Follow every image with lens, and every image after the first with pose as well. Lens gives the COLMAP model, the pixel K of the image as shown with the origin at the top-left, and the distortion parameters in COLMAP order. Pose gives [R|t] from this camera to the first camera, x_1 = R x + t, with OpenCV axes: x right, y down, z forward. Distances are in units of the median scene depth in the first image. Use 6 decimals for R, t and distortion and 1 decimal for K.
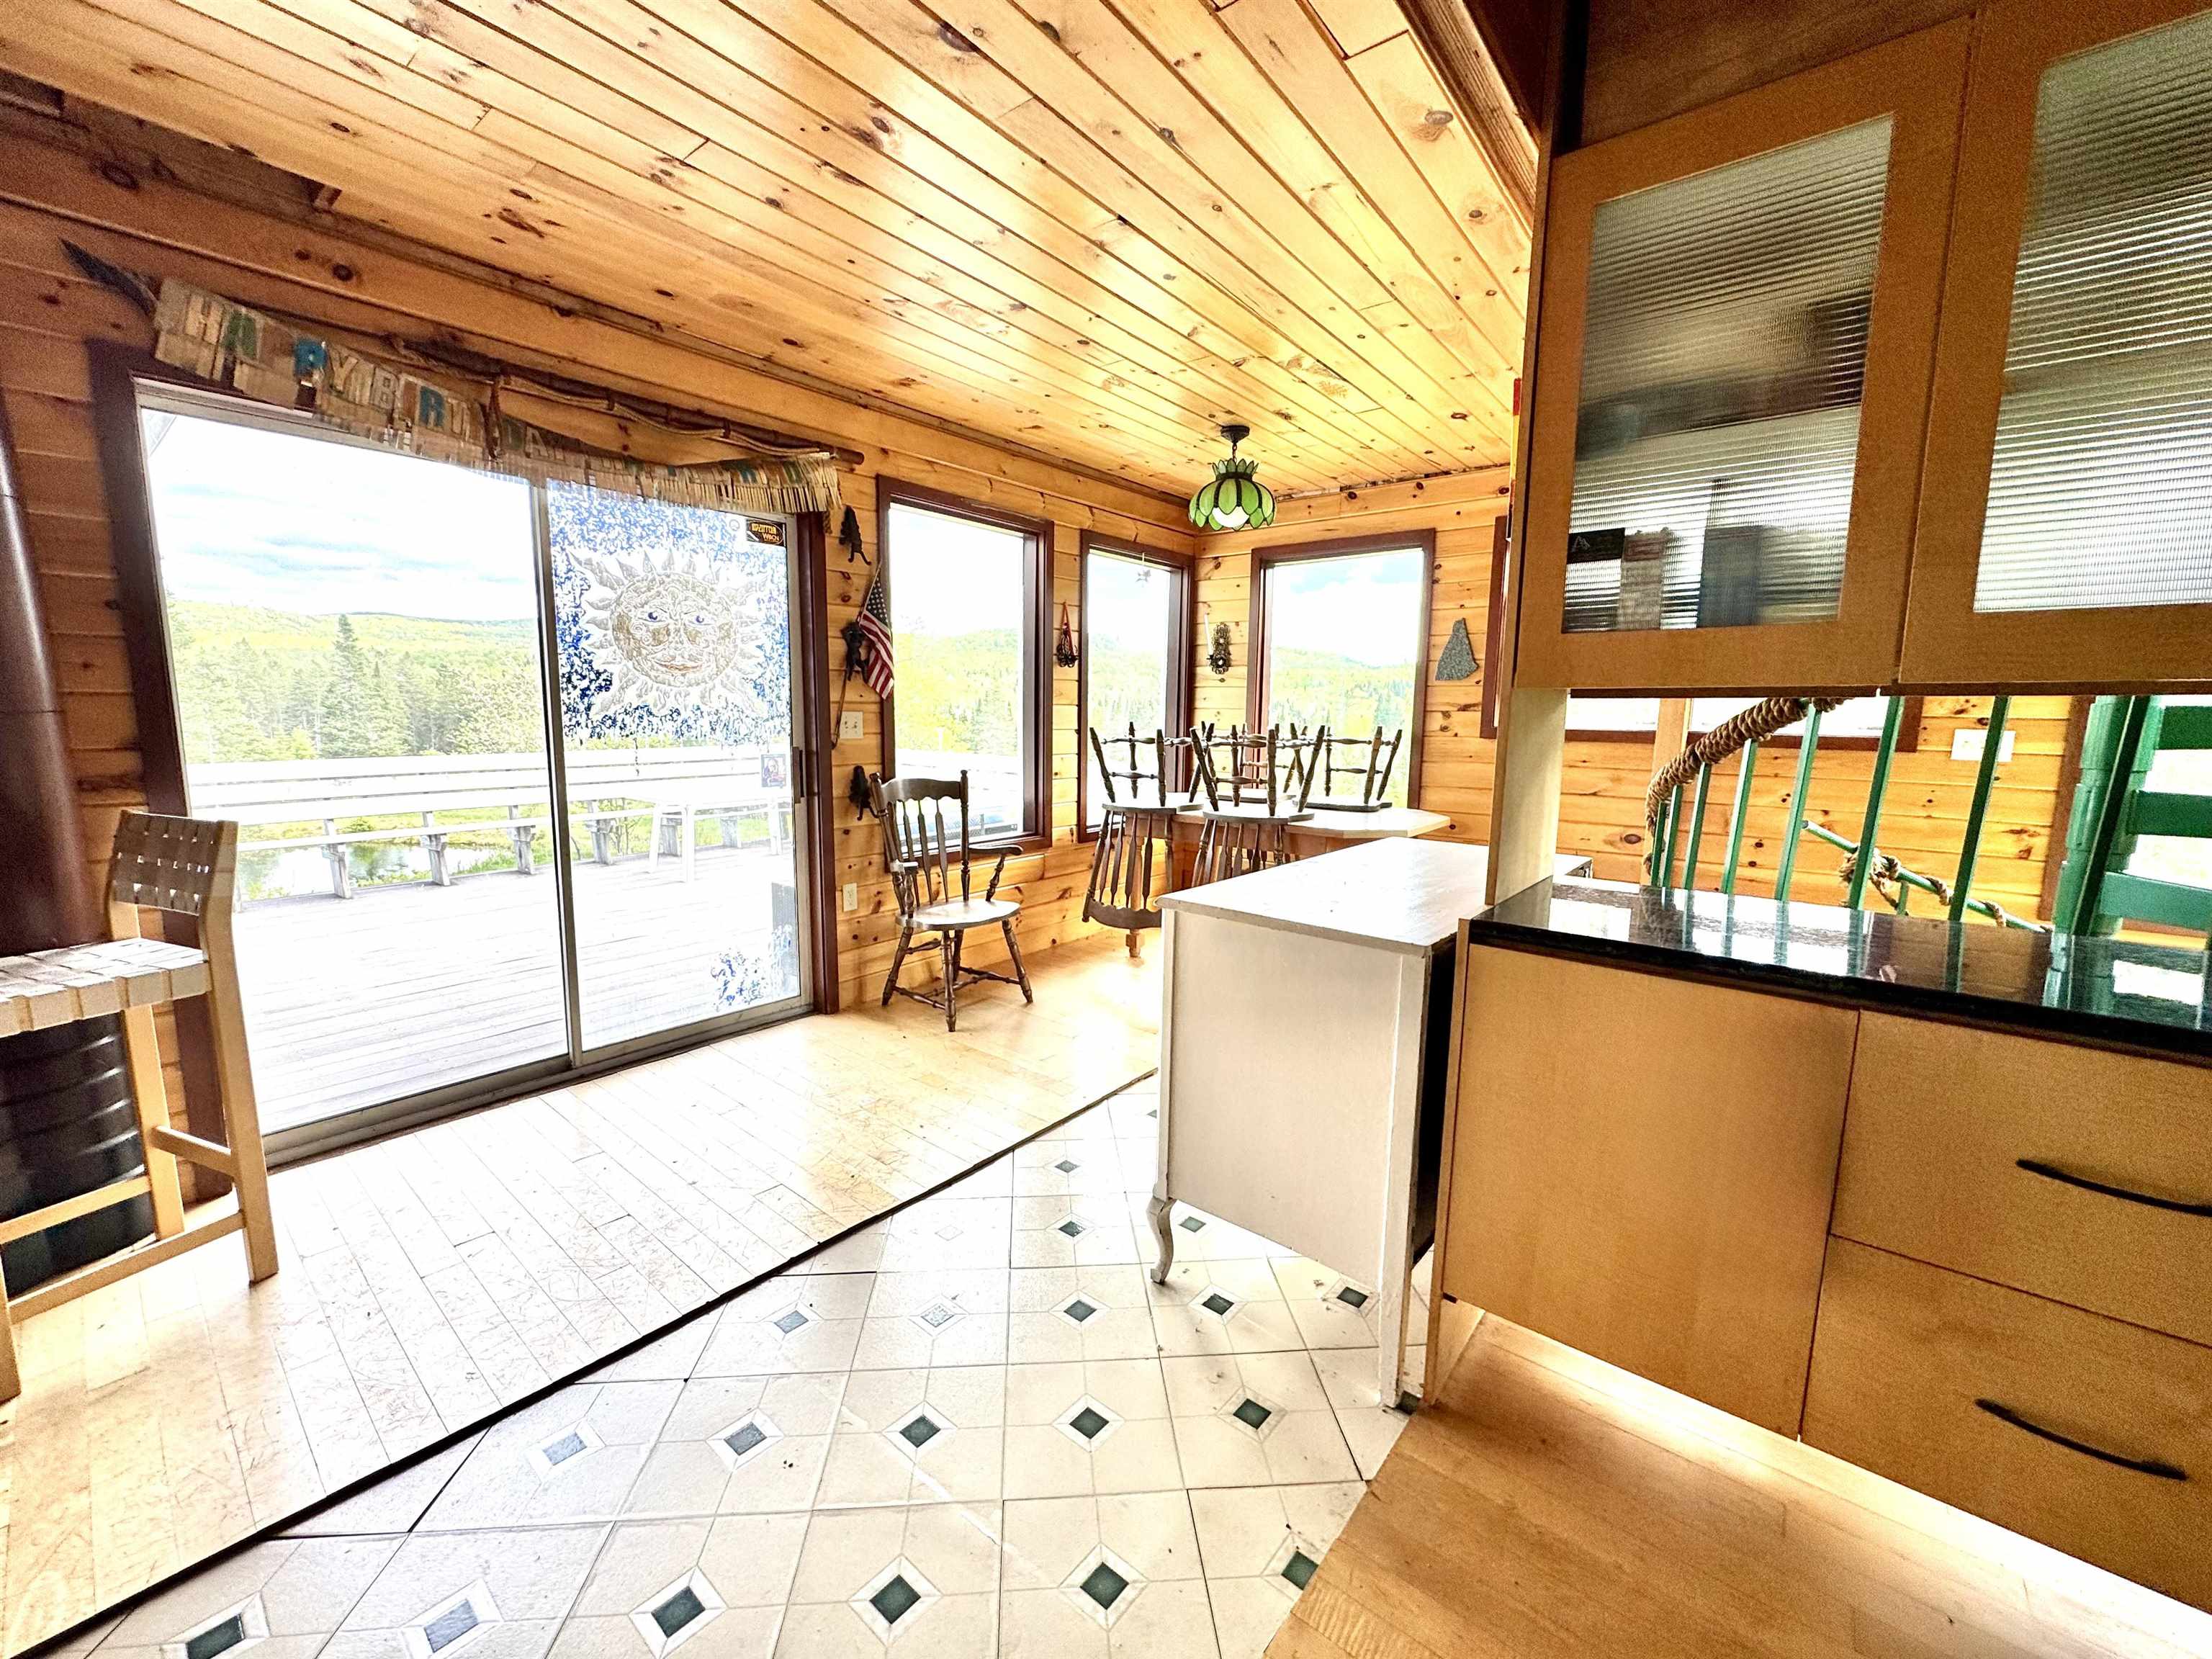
lens RADIAL K [[881.3, 0, 1104.7], [0, 881.3, 827.6], [0, 0, 1]] dist [-0.001707, -0.000029]
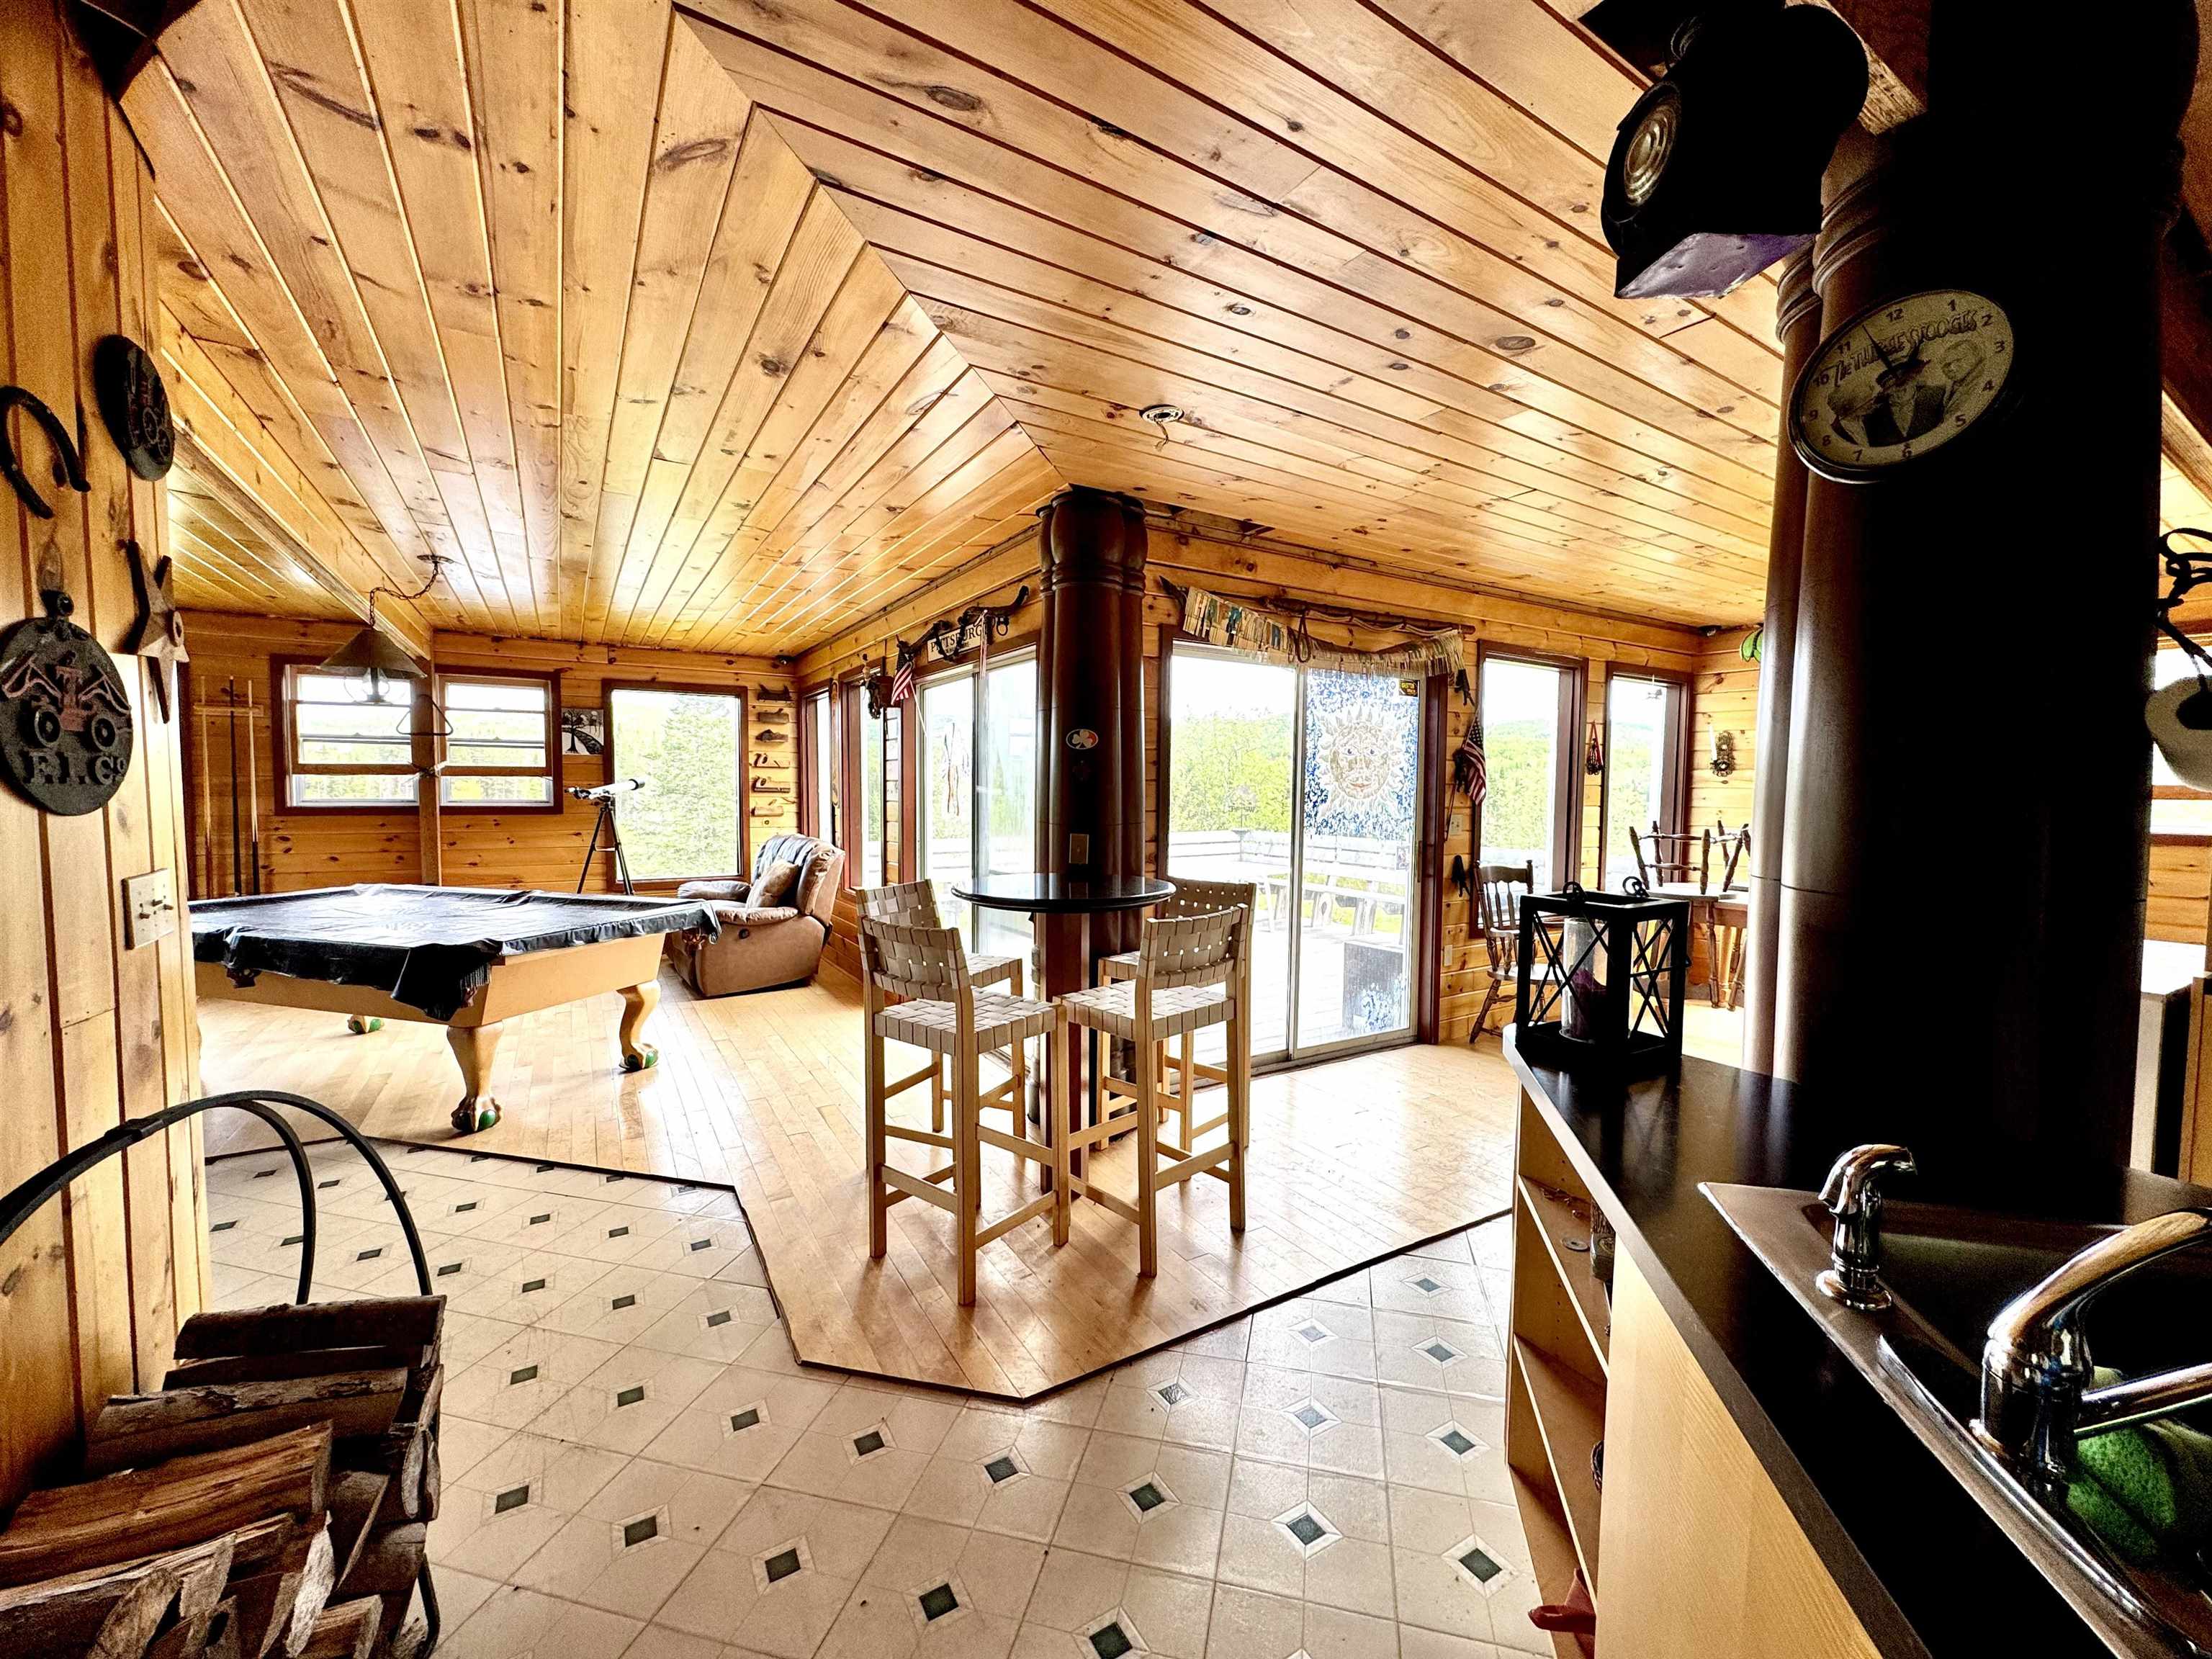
lens RADIAL K [[881.3, 0, 1104.7], [0, 881.3, 827.6], [0, 0, 1]] dist [-0.001707, -0.000029]
pose [[0.945017, 0.012669, -0.326777, -0.367291], [-0.042412, 0.995558, -0.084056, 0.022999], [0.324261, 0.093294, 0.941356, -0.437682]]
